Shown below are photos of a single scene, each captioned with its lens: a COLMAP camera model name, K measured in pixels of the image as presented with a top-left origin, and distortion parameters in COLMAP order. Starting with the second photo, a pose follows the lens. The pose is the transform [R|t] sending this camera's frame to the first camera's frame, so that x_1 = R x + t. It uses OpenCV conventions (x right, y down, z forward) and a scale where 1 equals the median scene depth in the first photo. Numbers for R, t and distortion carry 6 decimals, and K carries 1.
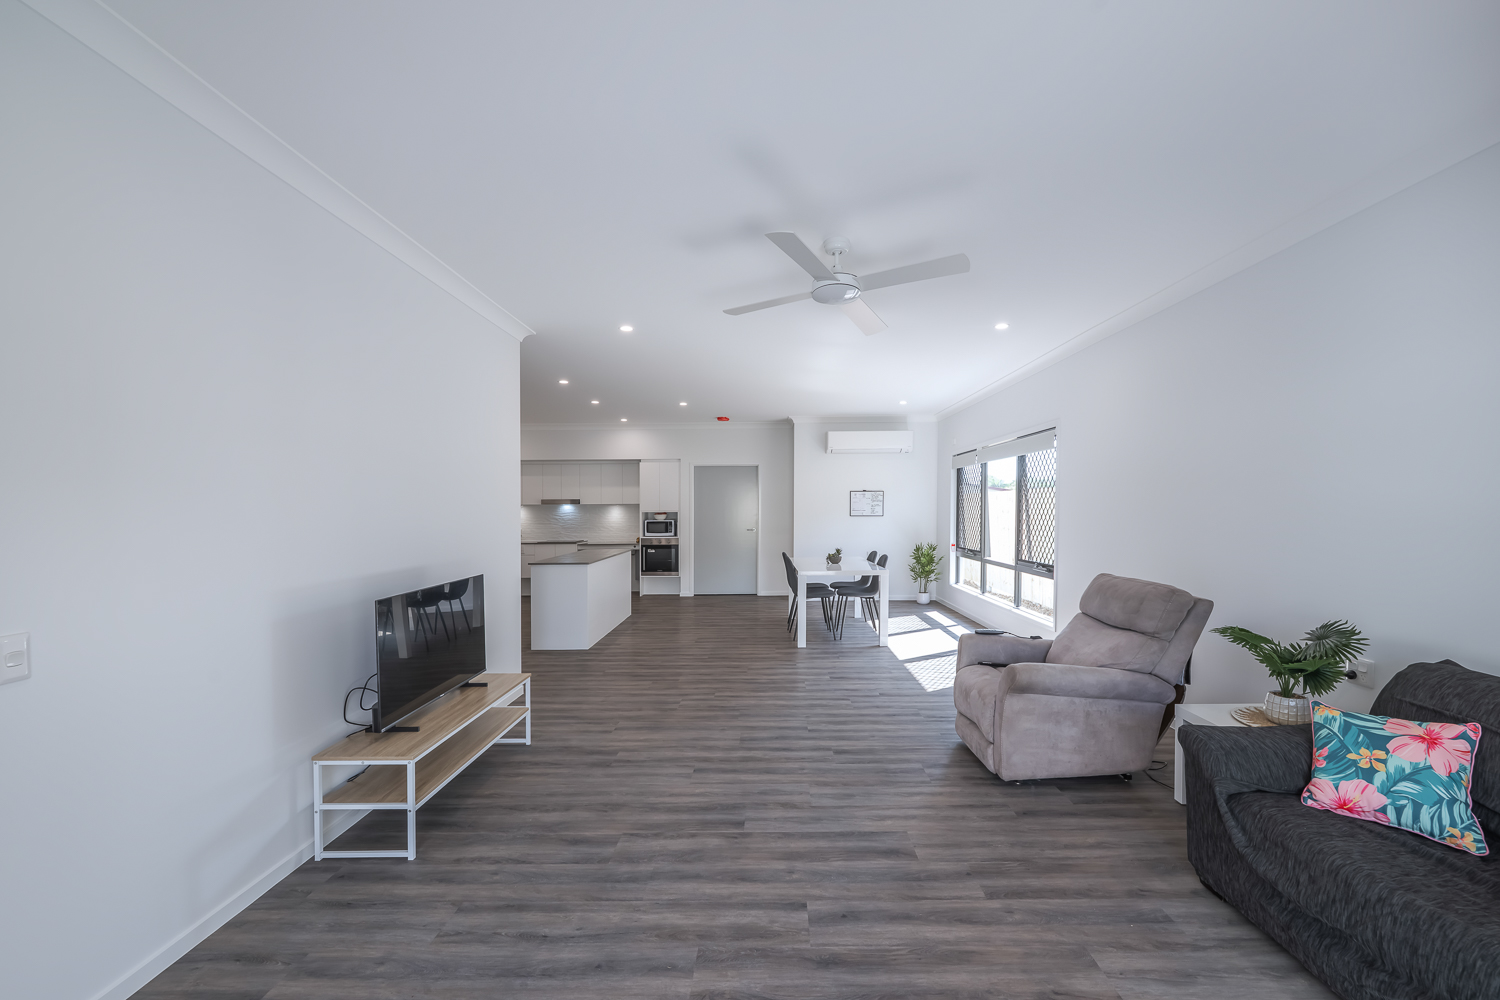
lens RADIAL K [[605.3, 0, 758.0], [0, 605.3, 516.2], [0, 0, 1]] dist [0.079461, 0.000012]
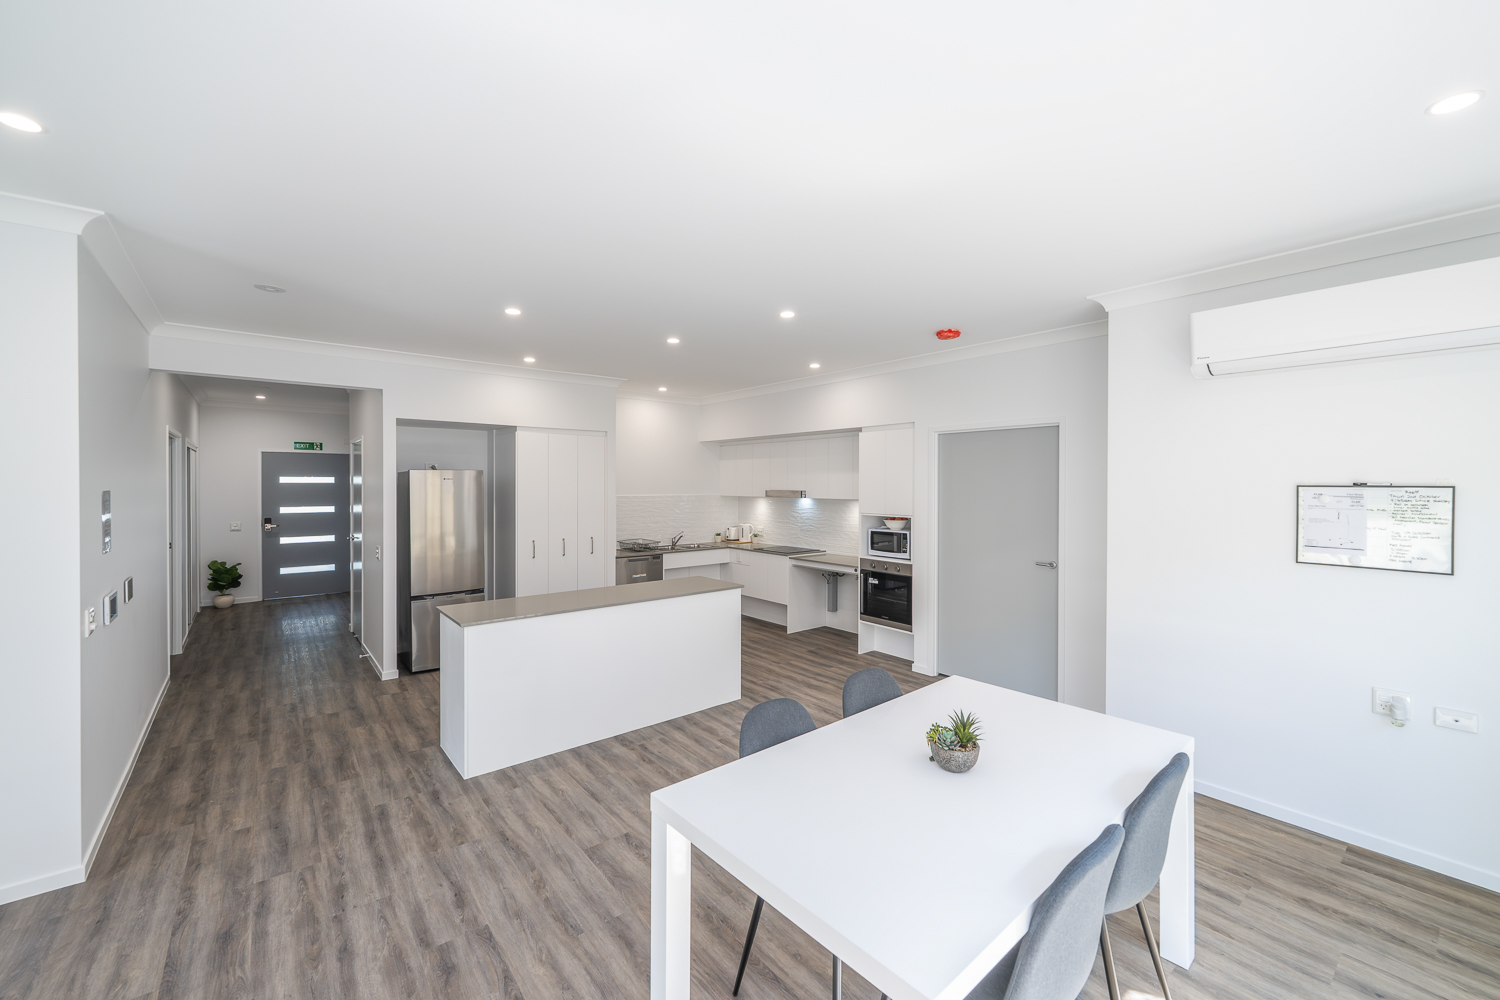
lens RADIAL K [[601.1, 0, 742.1], [0, 601.1, 482.6], [0, 0, 1]] dist [0.001314, 0.000008]
pose [[0.638382, 0.006310, -0.769693, 0.205770], [-0.015368, 0.999872, -0.004549, -0.036695], [0.769566, 0.014732, 0.638397, 0.565298]]
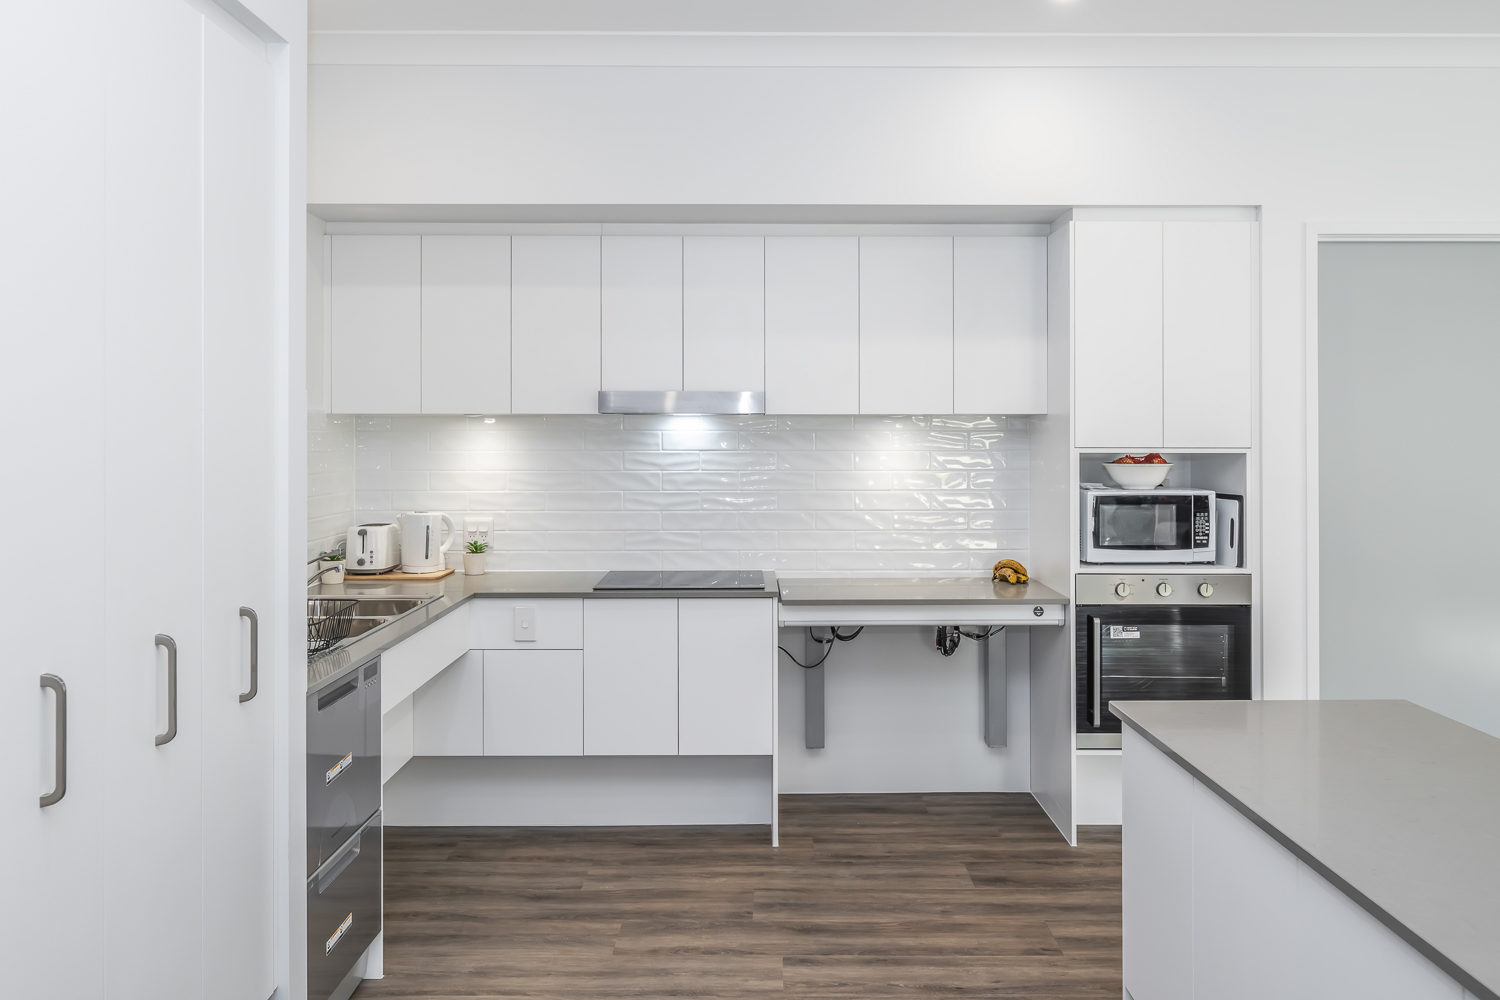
lens RADIAL K [[1187.6, 0, 749.6], [0, 1187.6, 414.3], [0, 0, 1]] dist [0.000509, 0.000088]
pose [[0.999768, 0.006282, 0.020622, -0.339618], [-0.005821, 0.999734, -0.022337, -0.010753], [-0.020757, 0.022212, 0.999538, 0.625020]]
